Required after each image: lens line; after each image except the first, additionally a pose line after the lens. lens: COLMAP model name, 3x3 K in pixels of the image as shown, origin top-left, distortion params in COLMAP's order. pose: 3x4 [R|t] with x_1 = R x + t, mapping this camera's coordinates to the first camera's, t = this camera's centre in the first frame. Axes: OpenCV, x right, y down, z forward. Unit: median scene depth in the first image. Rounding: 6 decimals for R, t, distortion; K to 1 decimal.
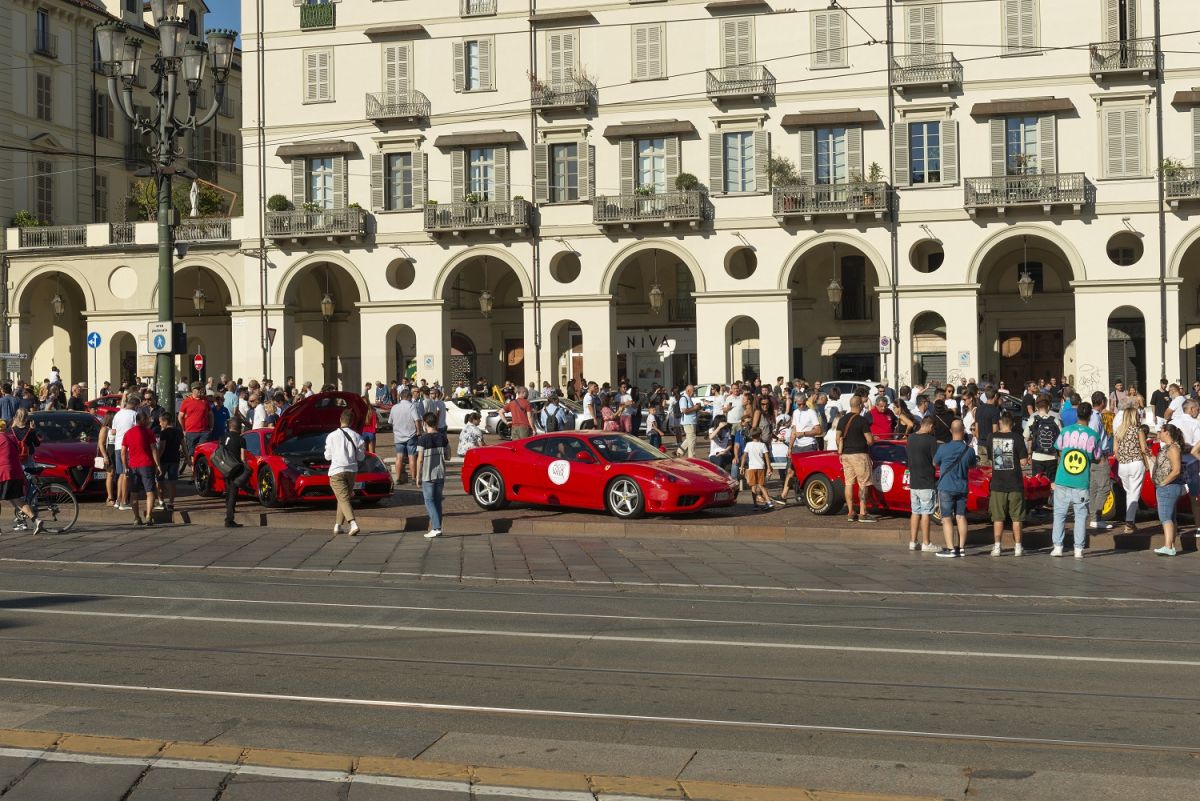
lens RADIAL K [[963.6, 0, 600.0], [0, 963.6, 400.5], [0, 0, 1]] dist [-0.010405, -0.008178]
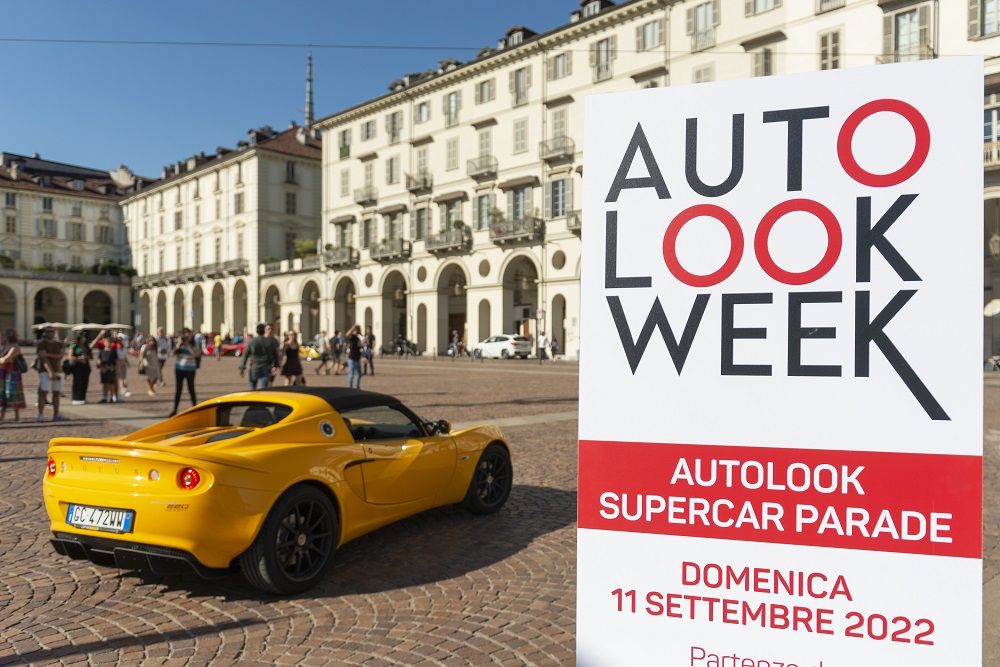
lens RADIAL K [[803.0, 0, 500.0], [0, 803.0, 333.5], [0, 0, 1]] dist [-0.010405, -0.008178]
pose [[0.820007, -0.005471, -0.572327, 0.906353], [-0.000718, 0.999944, -0.010588, -0.007936], [0.572352, 0.009093, 0.819957, -0.169166]]
